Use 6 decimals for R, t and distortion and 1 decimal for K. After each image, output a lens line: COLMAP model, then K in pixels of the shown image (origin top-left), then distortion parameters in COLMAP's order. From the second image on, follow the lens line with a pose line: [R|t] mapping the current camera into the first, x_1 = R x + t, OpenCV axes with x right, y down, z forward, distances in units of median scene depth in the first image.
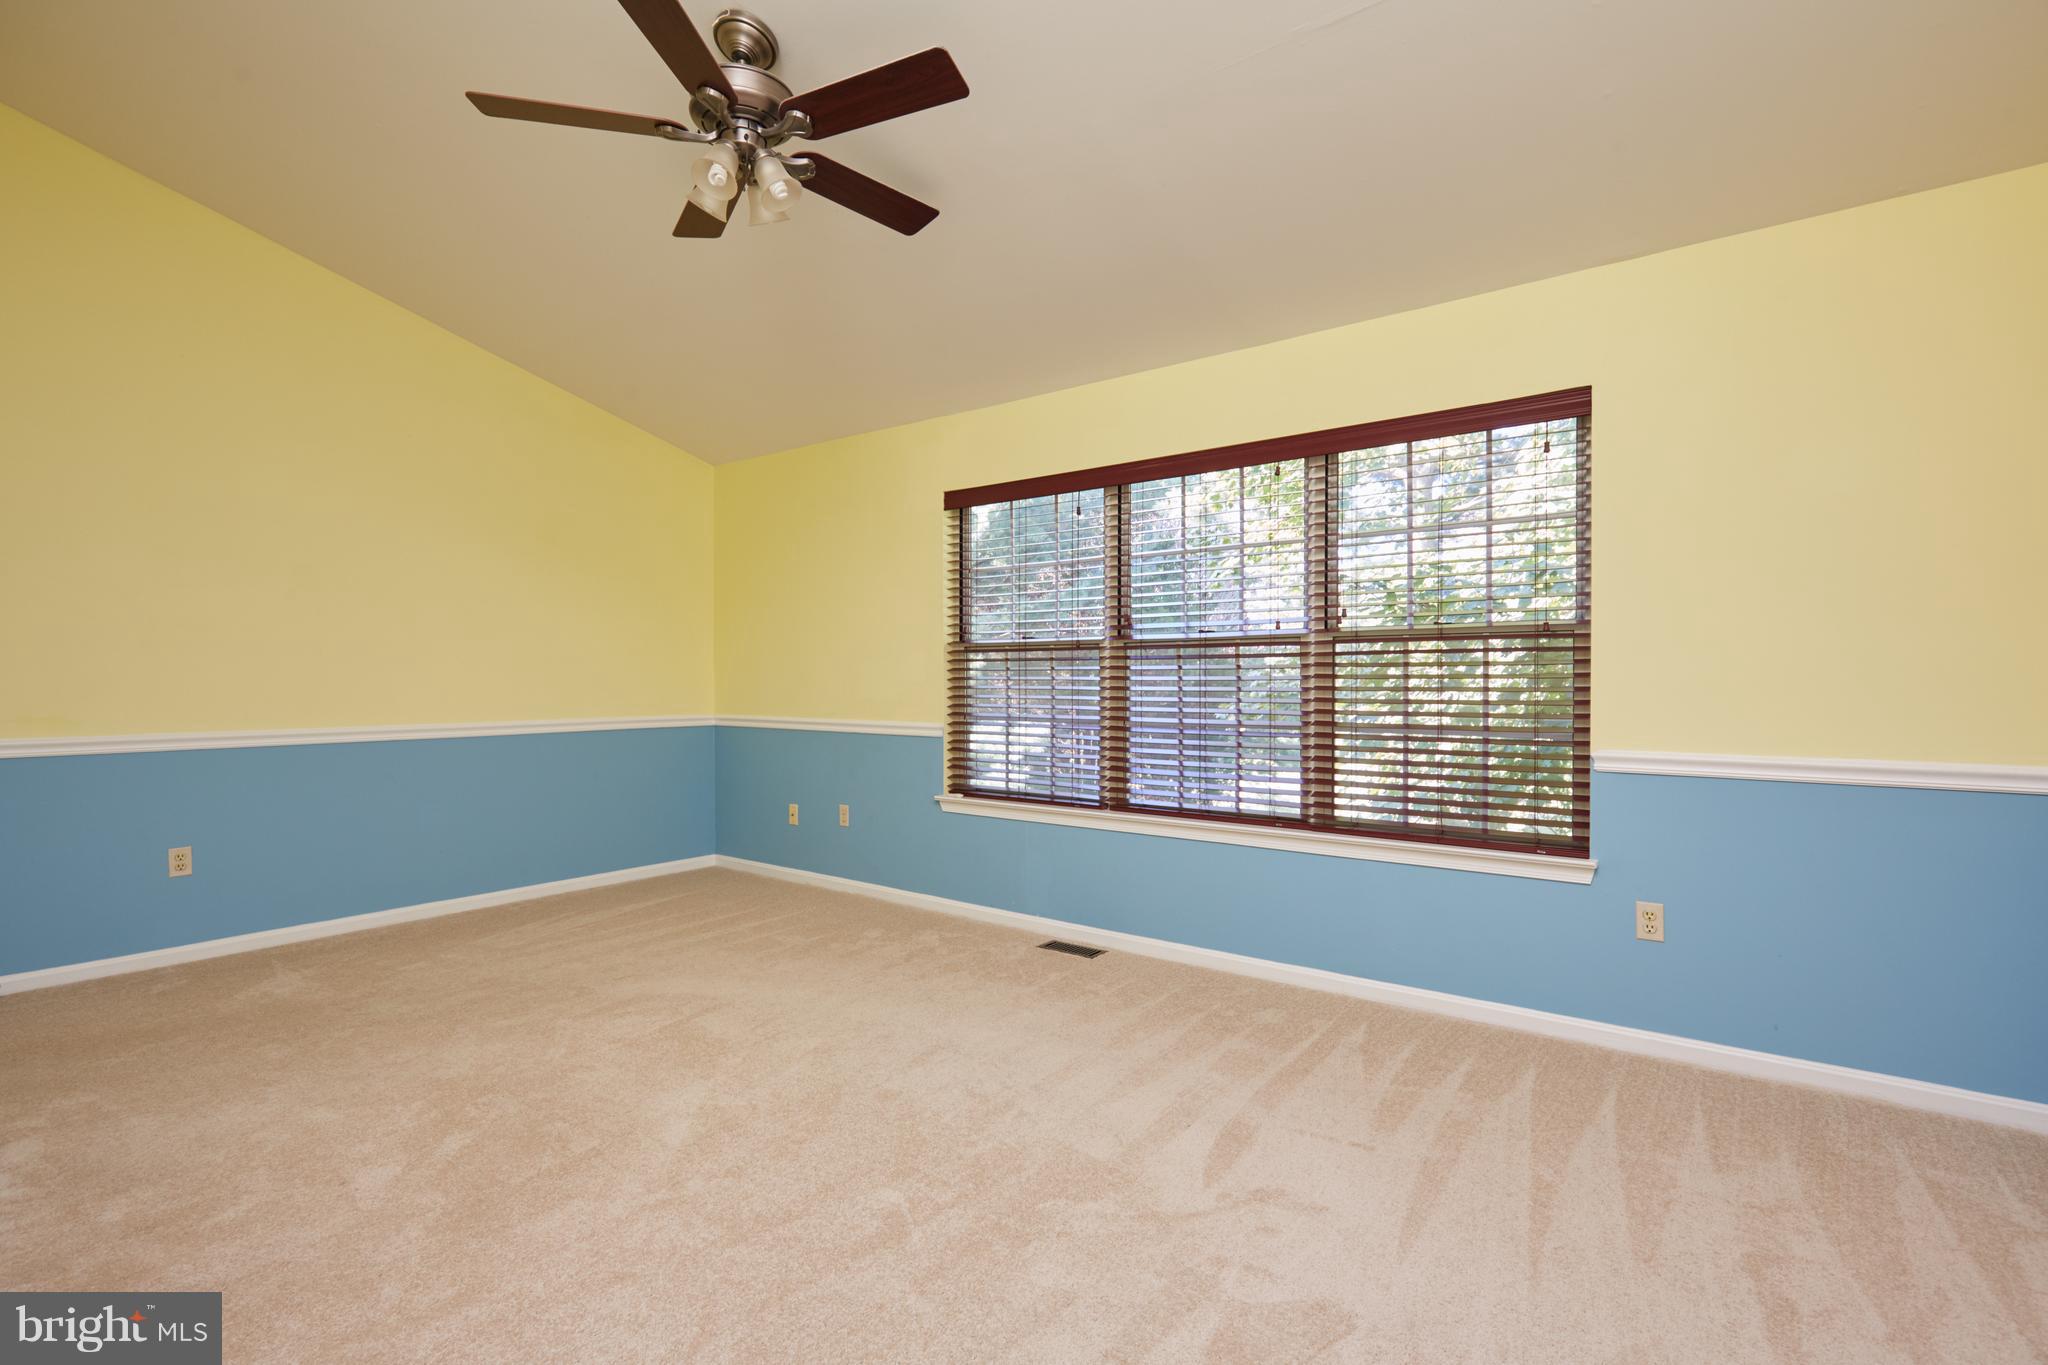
lens RADIAL K [[936.9, 0, 1032.3], [0, 936.9, 687.4], [0, 0, 1]] dist [-0.001000, -0.000326]
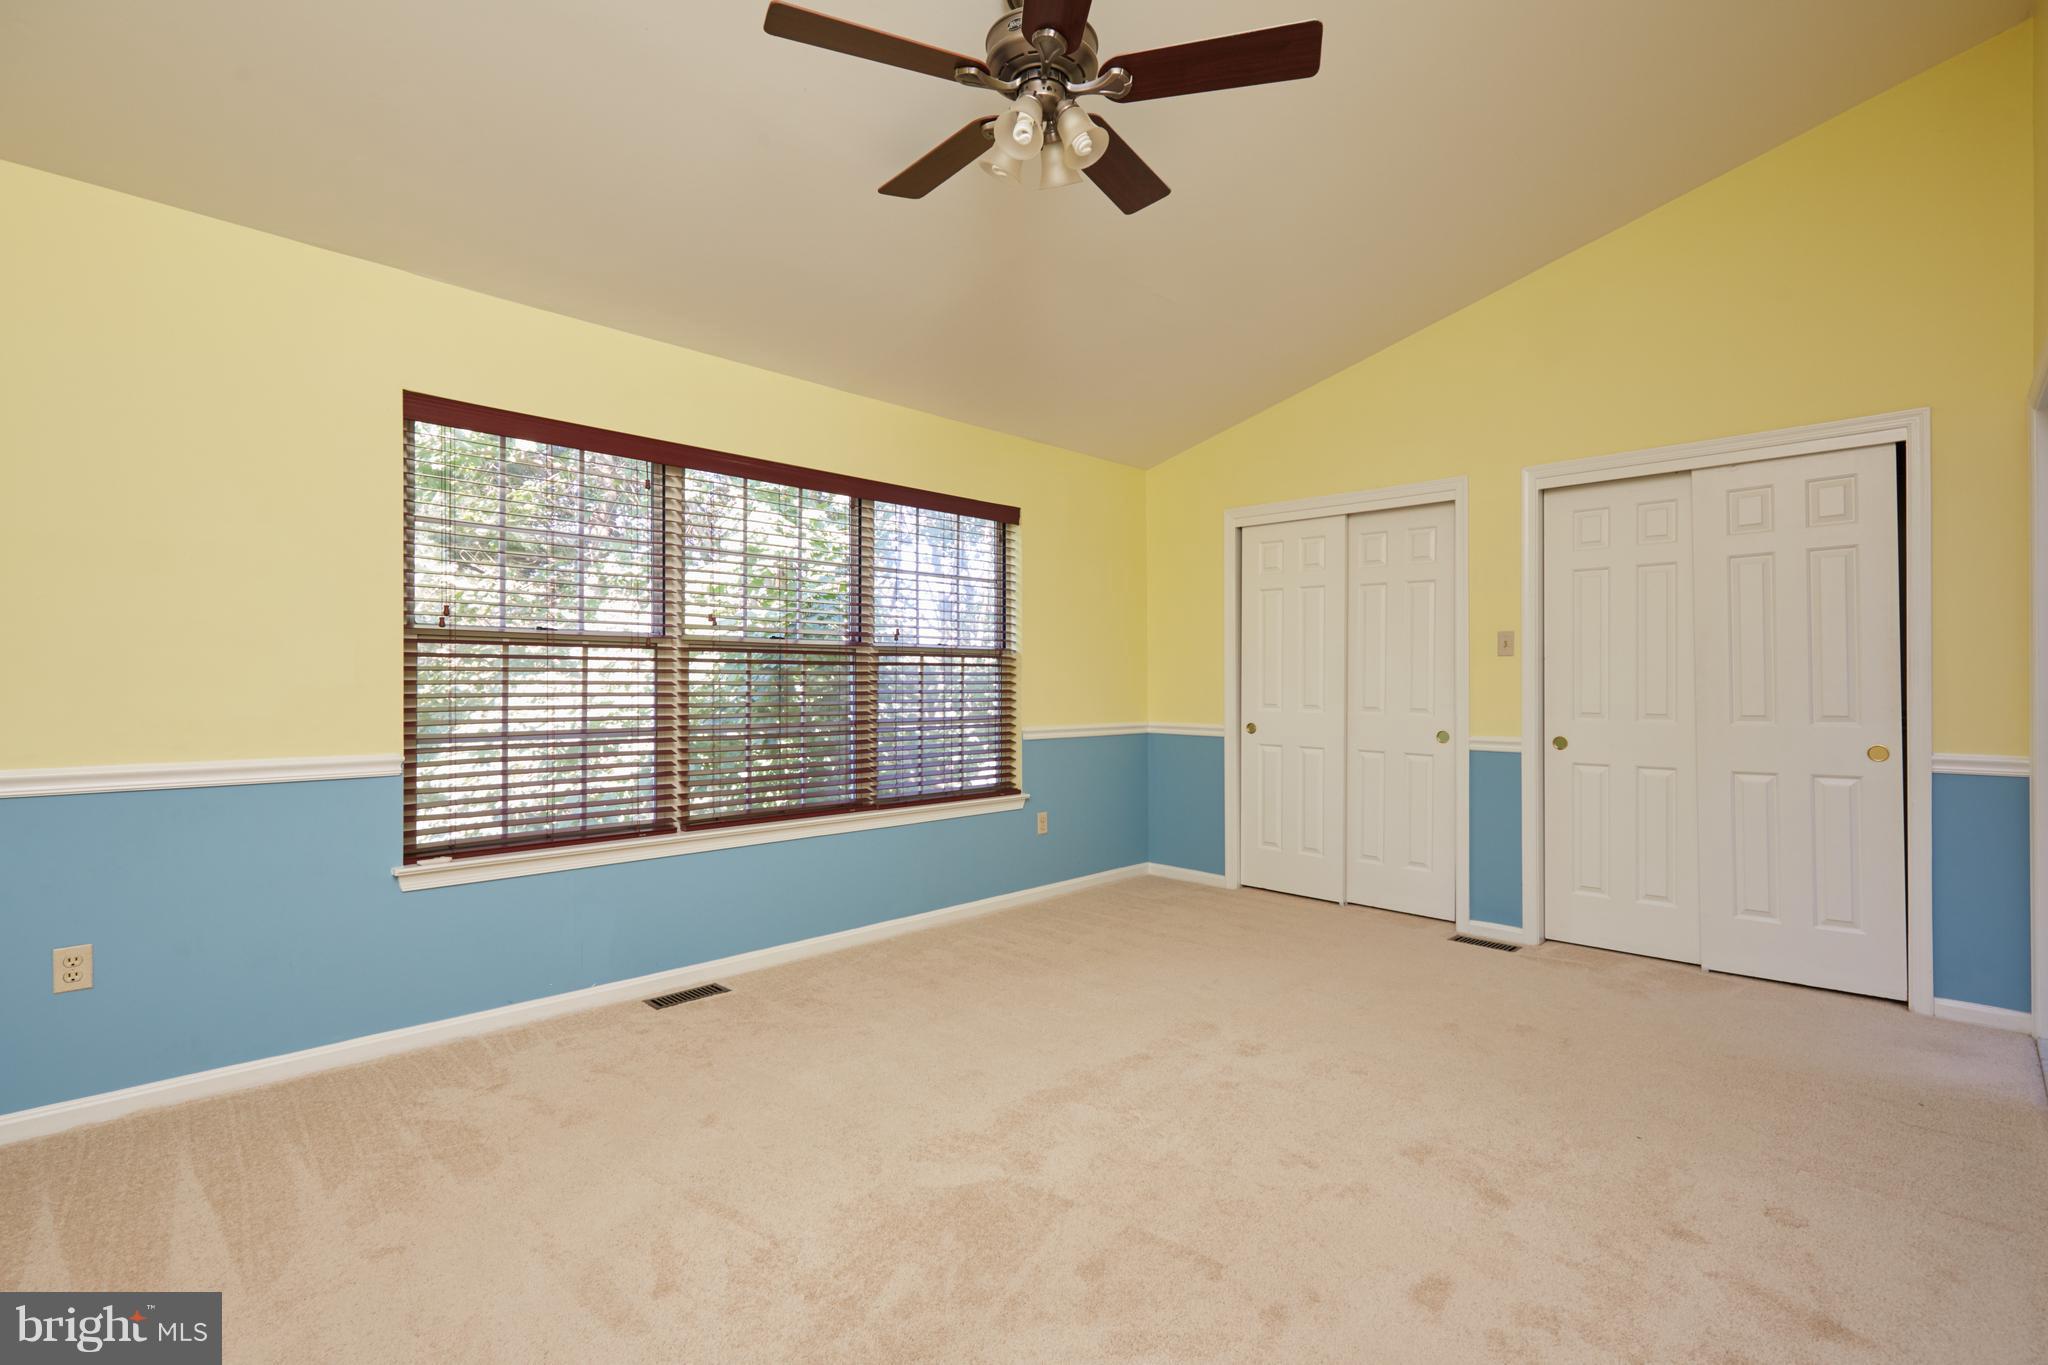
lens RADIAL K [[915.1, 0, 1024.0], [0, 915.1, 682.5], [0, 0, 1]] dist [0.001452, 0.000213]
pose [[0.150978, 0.003755, 0.988530, -0.775522], [0.008149, 0.999954, -0.005043, -0.003241], [-0.988503, 0.008817, 0.150941, 0.585024]]
